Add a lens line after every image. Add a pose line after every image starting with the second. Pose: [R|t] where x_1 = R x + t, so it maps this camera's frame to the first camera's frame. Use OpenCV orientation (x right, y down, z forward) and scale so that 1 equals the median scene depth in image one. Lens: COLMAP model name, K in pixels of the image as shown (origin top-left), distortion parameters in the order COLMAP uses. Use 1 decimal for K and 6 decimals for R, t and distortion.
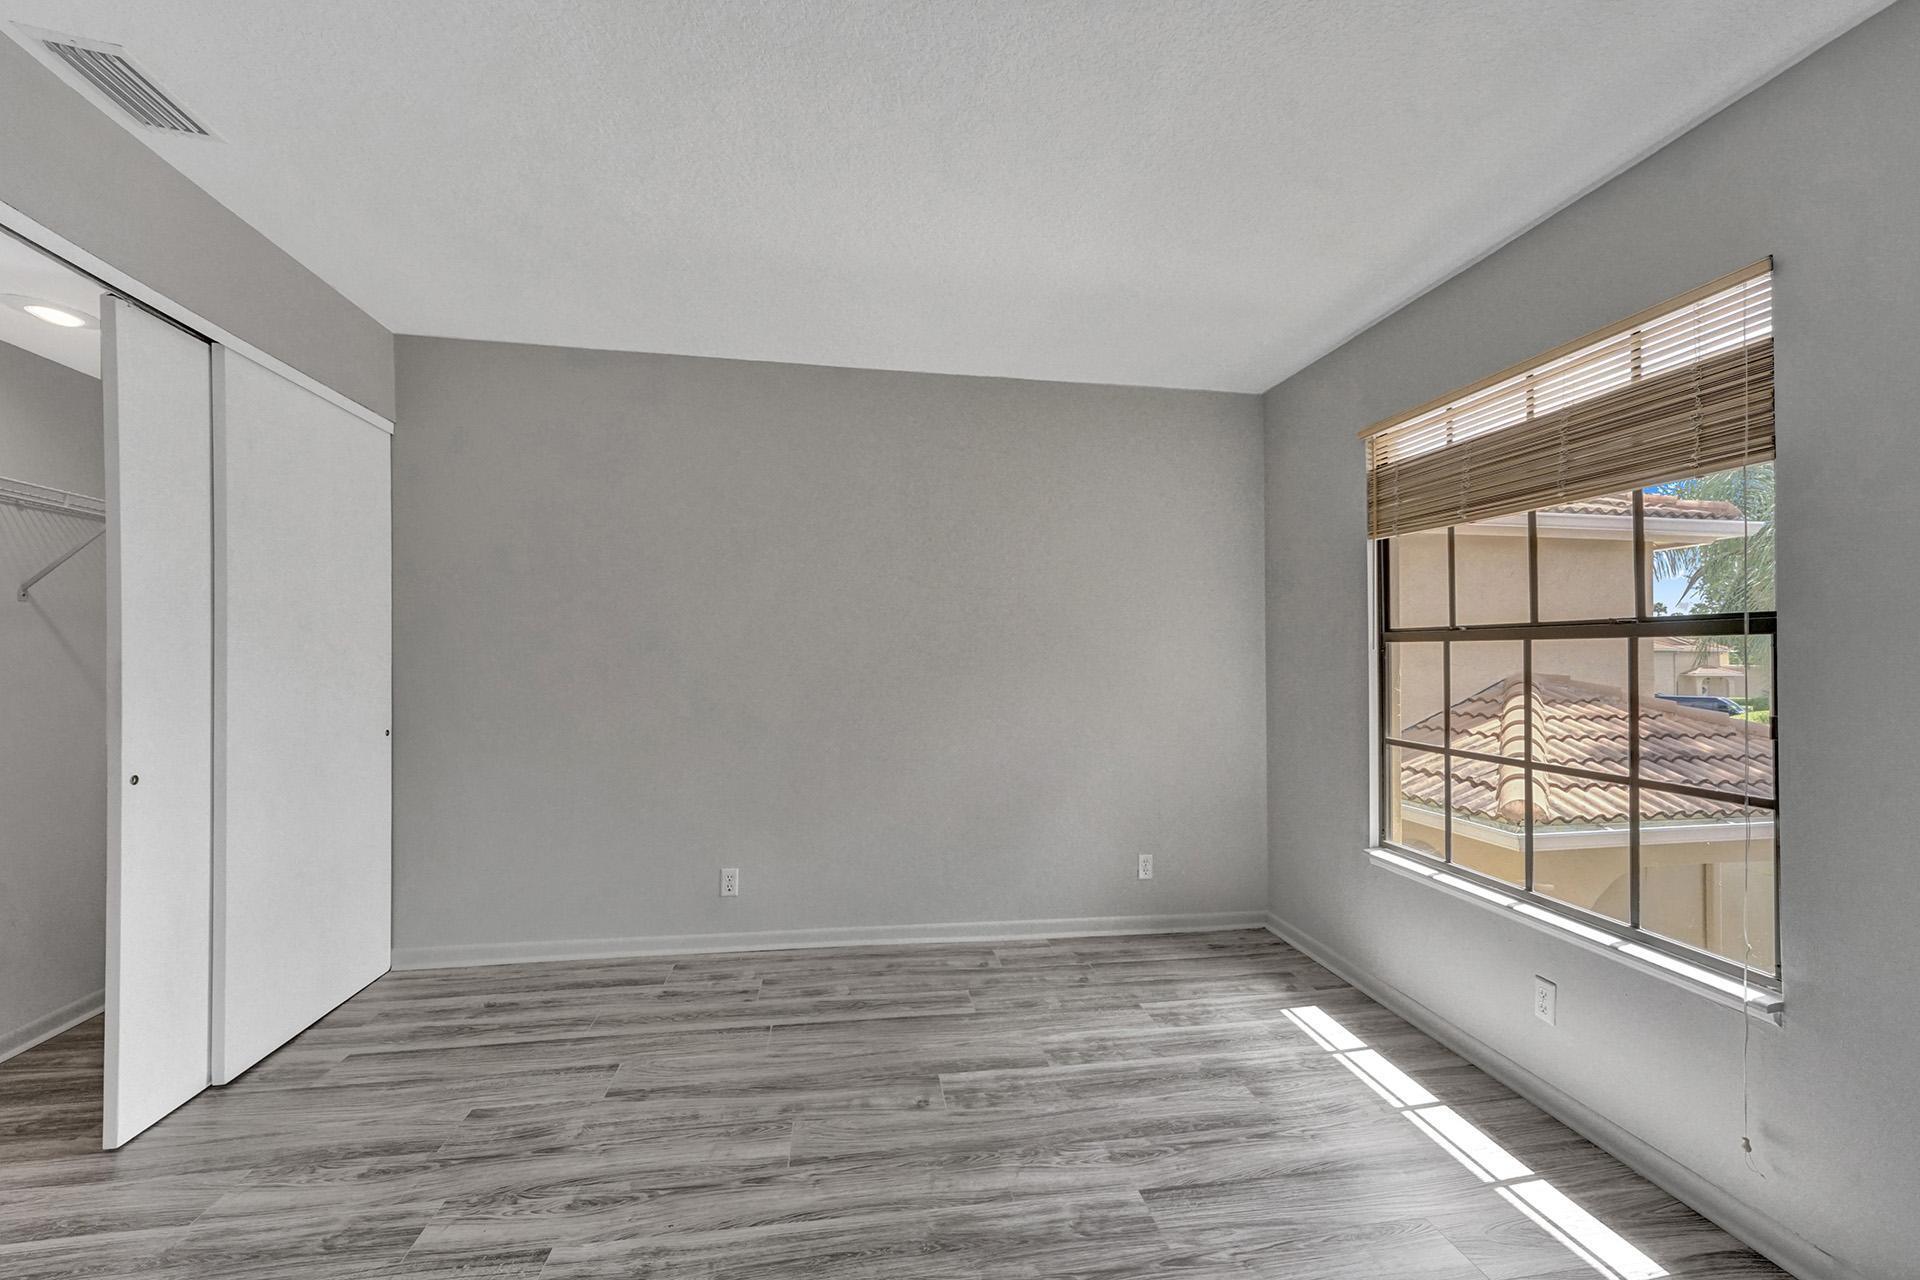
lens RADIAL K [[799.6, 0, 967.2], [0, 799.6, 660.3], [0, 0, 1]] dist [-0.008494, 0.002561]
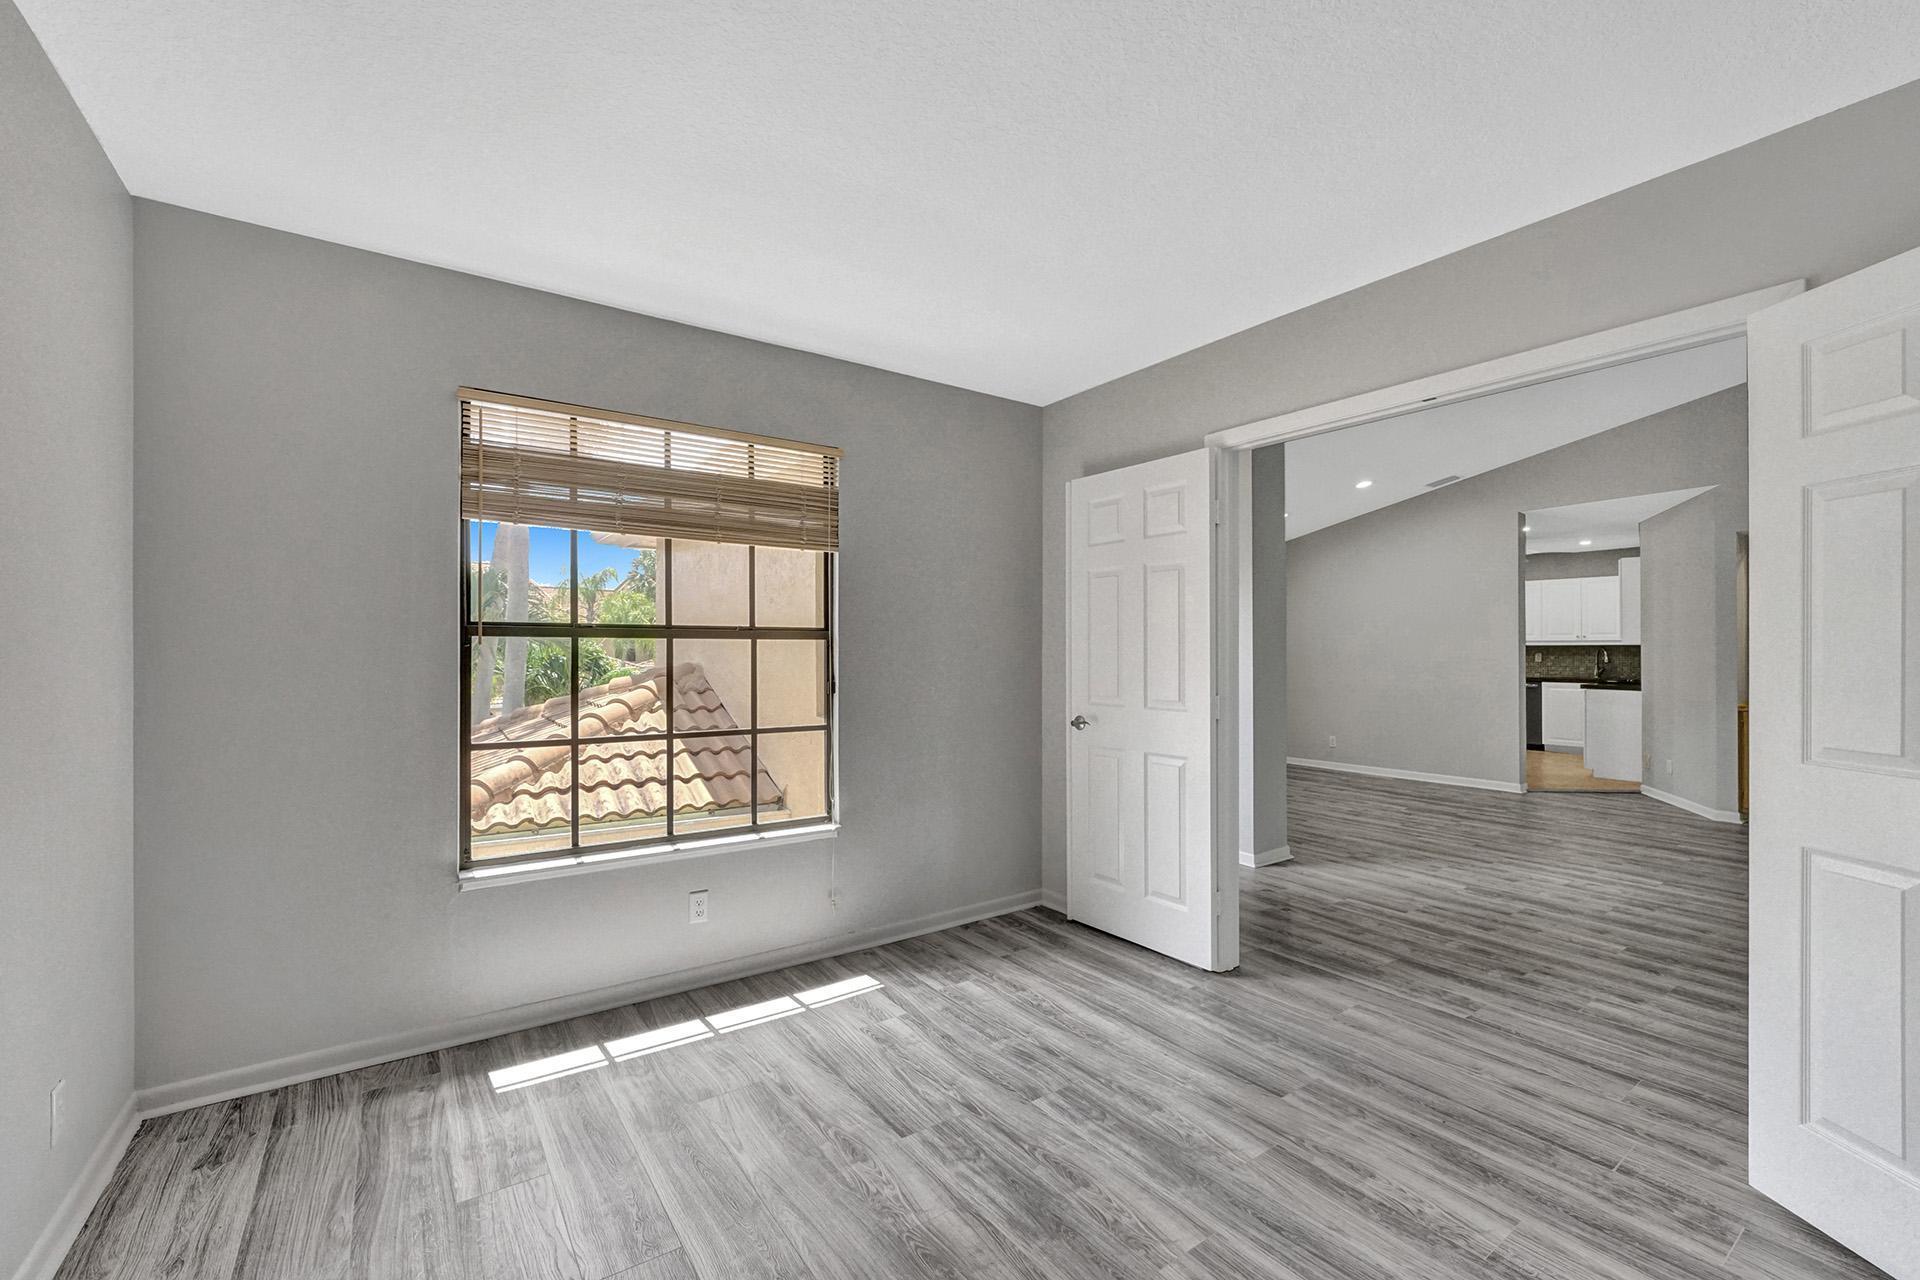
lens RADIAL K [[799.6, 0, 969.3], [0, 799.6, 642.5], [0, 0, 1]] dist [-0.008494, 0.002561]
pose [[-0.445068, 0.006216, 0.895475, -0.648542], [0.007151, 0.999969, -0.003387, -0.011074], [-0.895468, 0.004896, -0.445099, 1.116348]]
